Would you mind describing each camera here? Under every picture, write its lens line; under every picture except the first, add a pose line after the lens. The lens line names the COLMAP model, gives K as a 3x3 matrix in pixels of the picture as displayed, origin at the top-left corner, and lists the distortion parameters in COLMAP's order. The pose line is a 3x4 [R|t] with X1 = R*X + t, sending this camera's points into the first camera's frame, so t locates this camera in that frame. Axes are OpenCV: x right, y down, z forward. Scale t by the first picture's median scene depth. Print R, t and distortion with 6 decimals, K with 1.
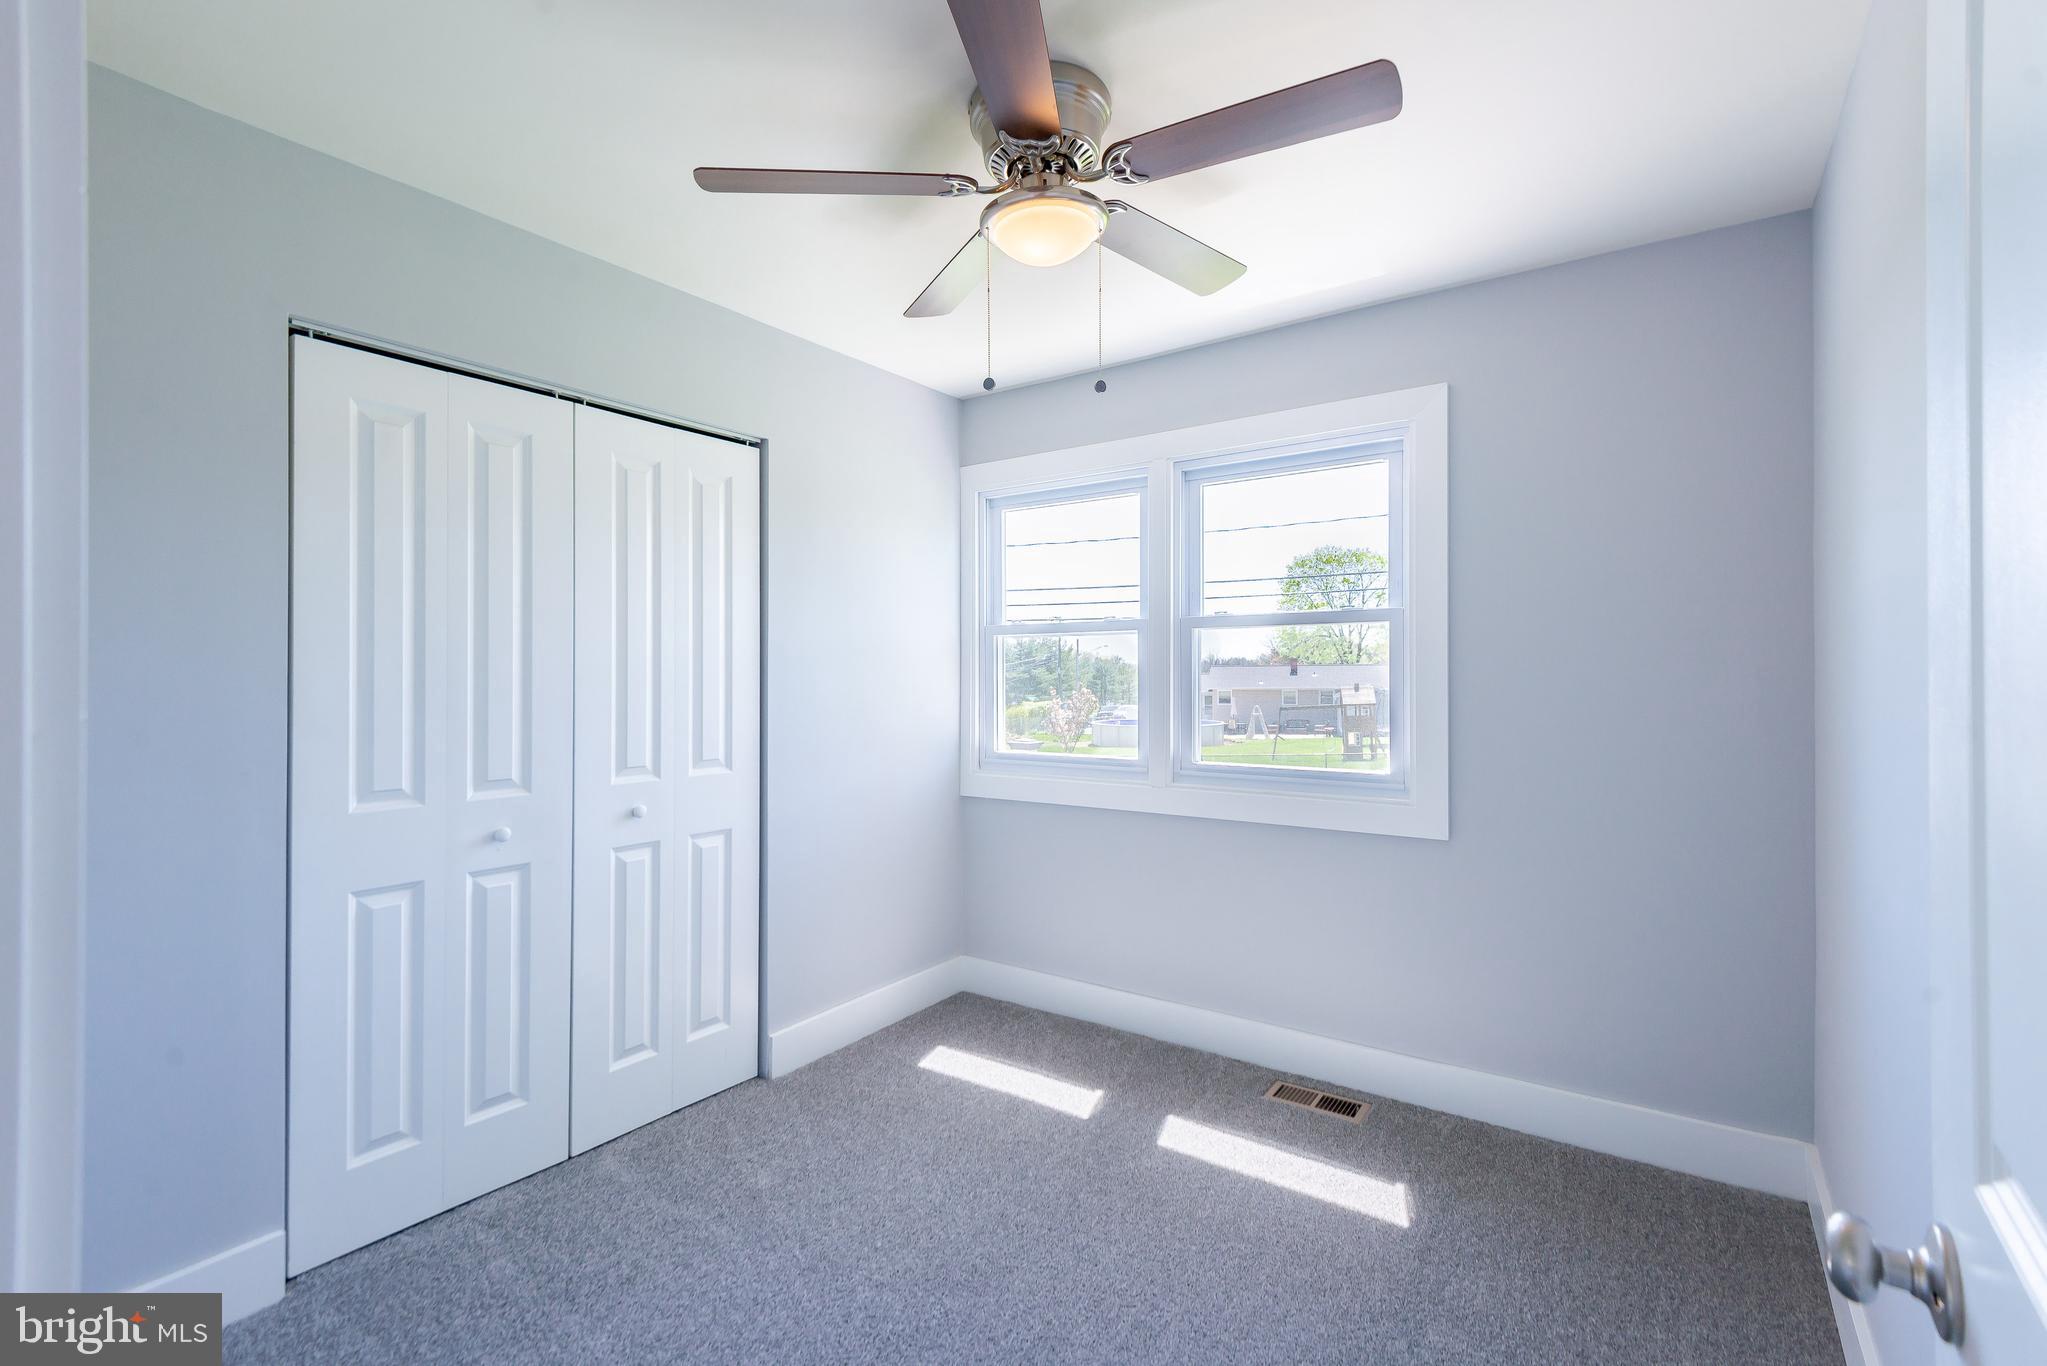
lens RADIAL K [[934.2, 0, 1011.6], [0, 934.2, 698.4], [0, 0, 1]] dist [0.011060, -0.002428]
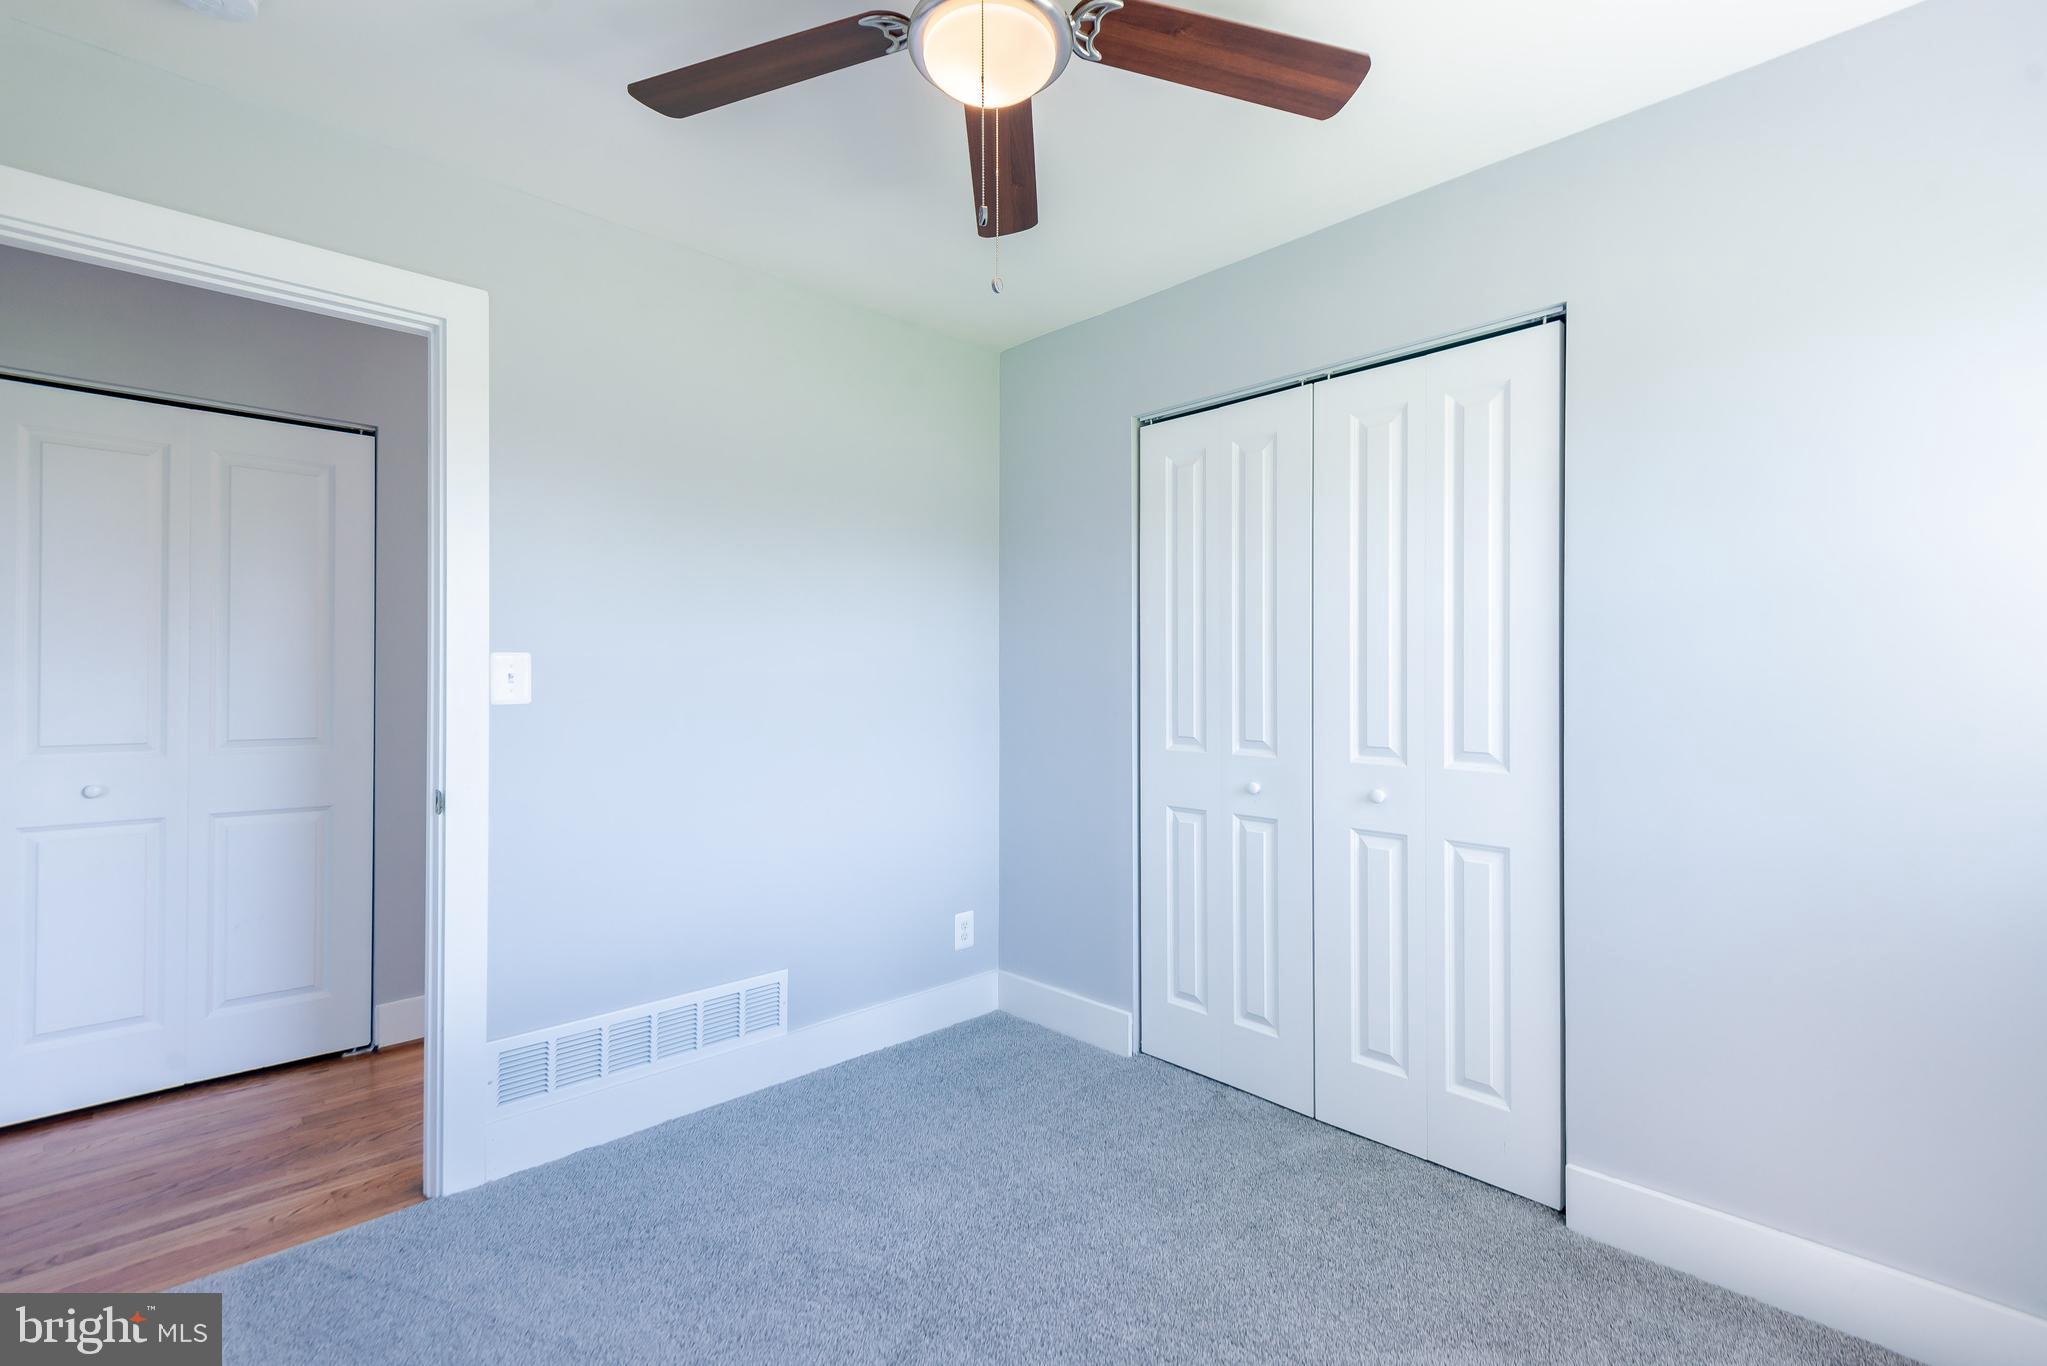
lens RADIAL K [[934.2, 0, 984.0], [0, 934.2, 654.0], [0, 0, 1]] dist [0.011060, -0.002428]
pose [[-0.216731, 0.007233, -0.976205, 0.579127], [-0.000647, 0.999971, 0.007553, -0.025261], [0.976231, 0.002268, -0.216720, 0.826071]]
